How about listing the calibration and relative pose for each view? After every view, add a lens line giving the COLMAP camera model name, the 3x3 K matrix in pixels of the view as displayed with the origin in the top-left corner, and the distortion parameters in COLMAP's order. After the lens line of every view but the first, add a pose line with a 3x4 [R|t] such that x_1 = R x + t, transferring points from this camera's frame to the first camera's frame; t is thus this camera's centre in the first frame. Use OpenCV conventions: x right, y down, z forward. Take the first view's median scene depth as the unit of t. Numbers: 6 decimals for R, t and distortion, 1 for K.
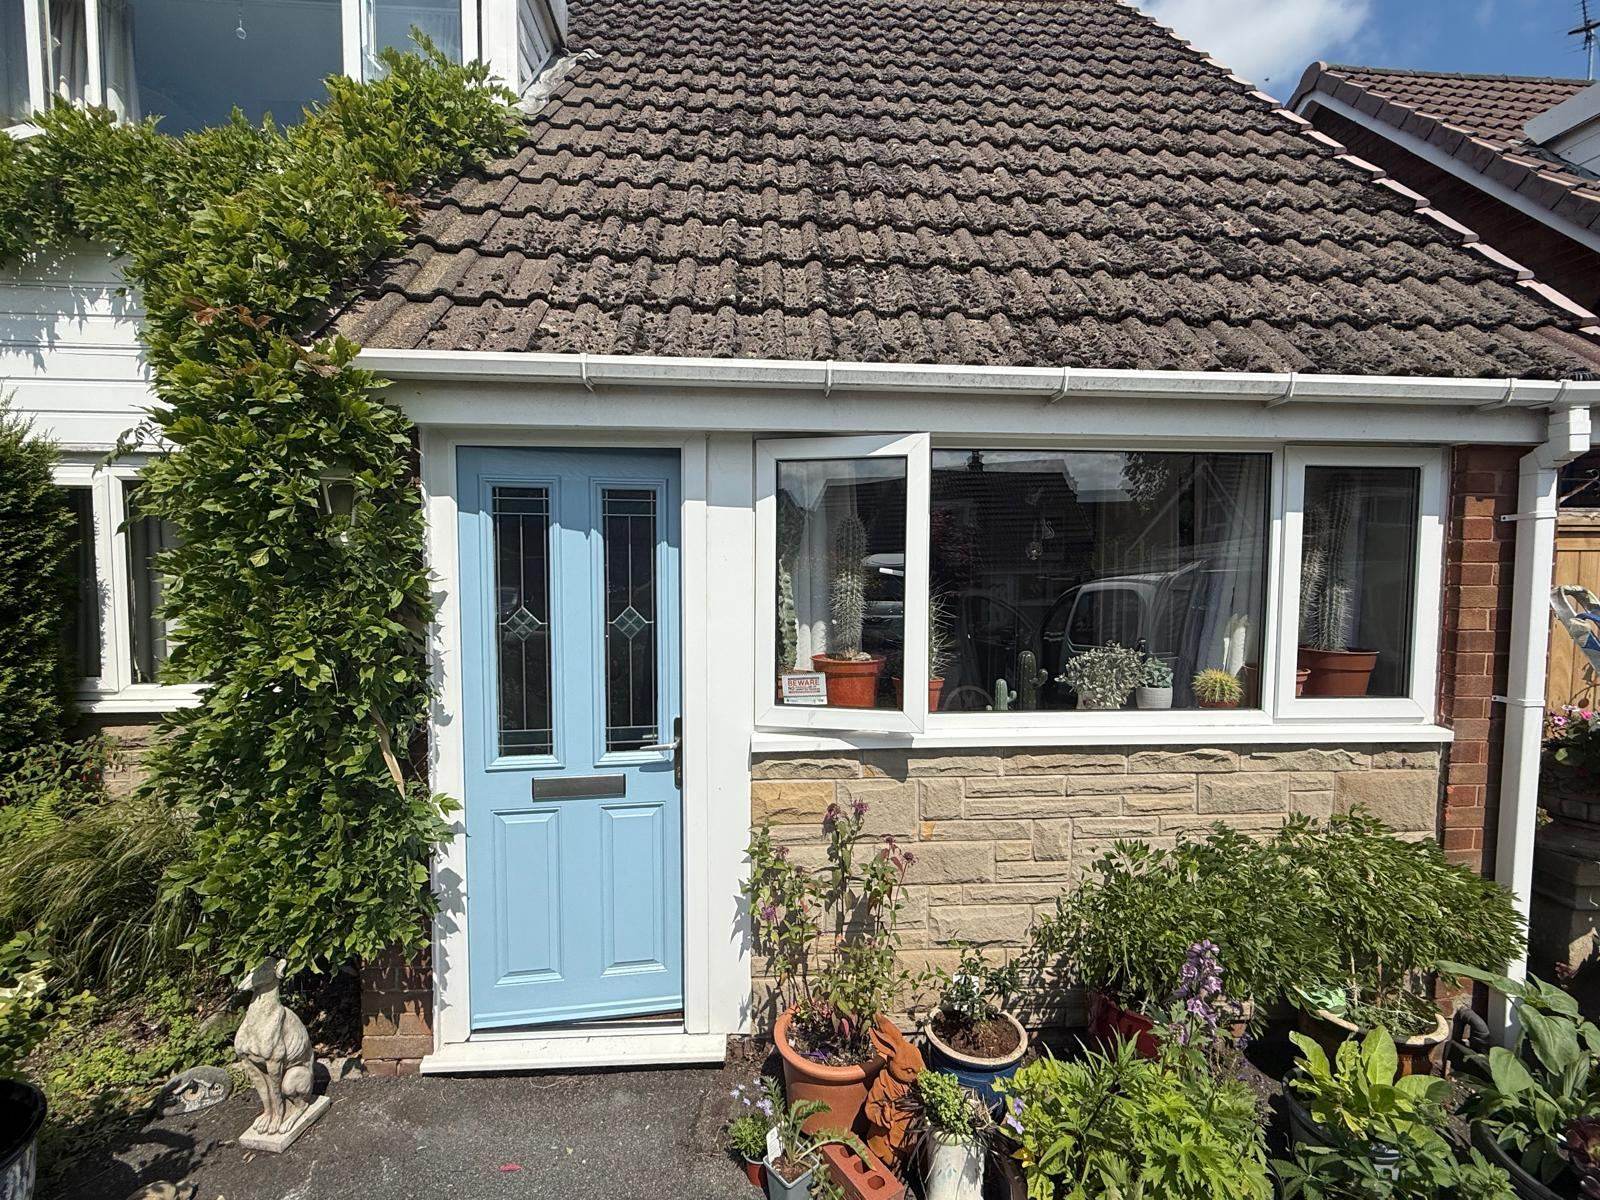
lens RADIAL K [[740.4, 0, 799.7], [0, 740.4, 600.4], [0, 0, 1]] dist [-0.006087, 0.000363]
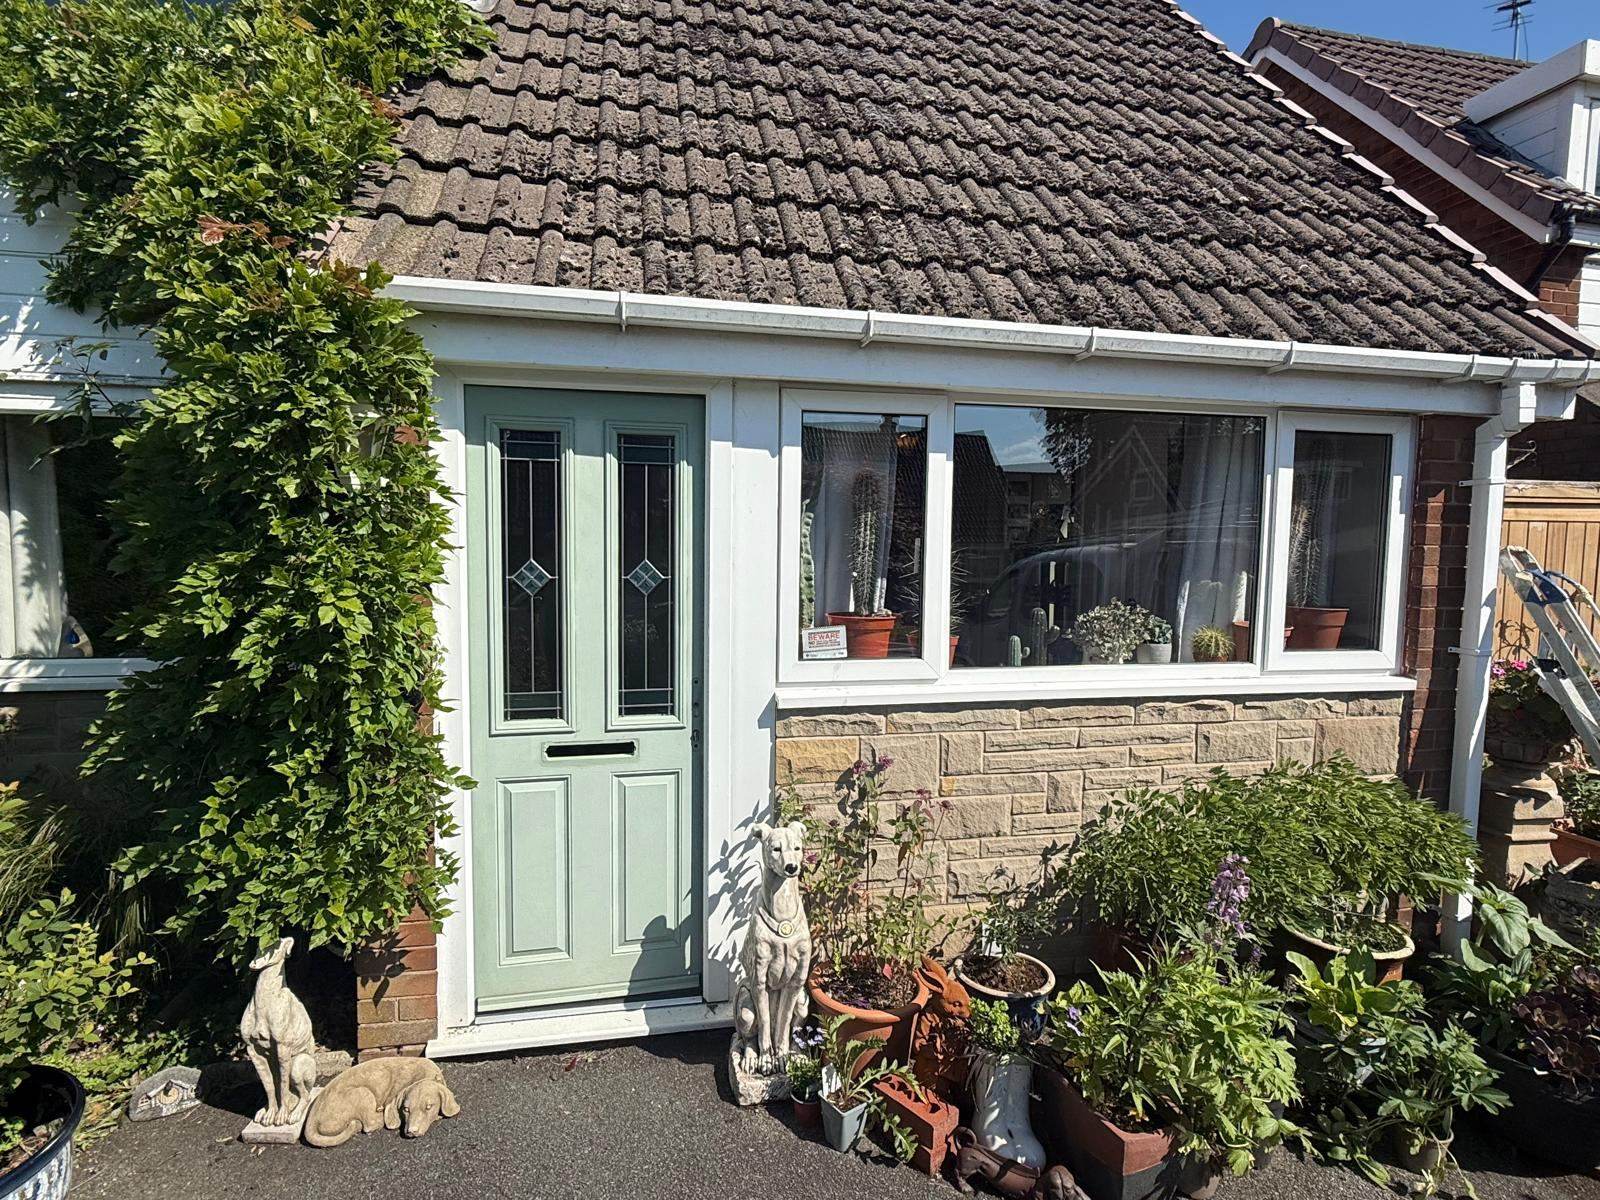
lens RADIAL K [[858.3, 0, 800.0], [0, 858.3, 599.8], [0, 0, 1]] dist [-0.006533, 0.000417]
pose [[0.990448, -0.001438, 0.137878, -0.181969], [-0.001323, 0.999801, 0.019930, 0.036220], [-0.137879, -0.019922, 0.990249, -0.117106]]
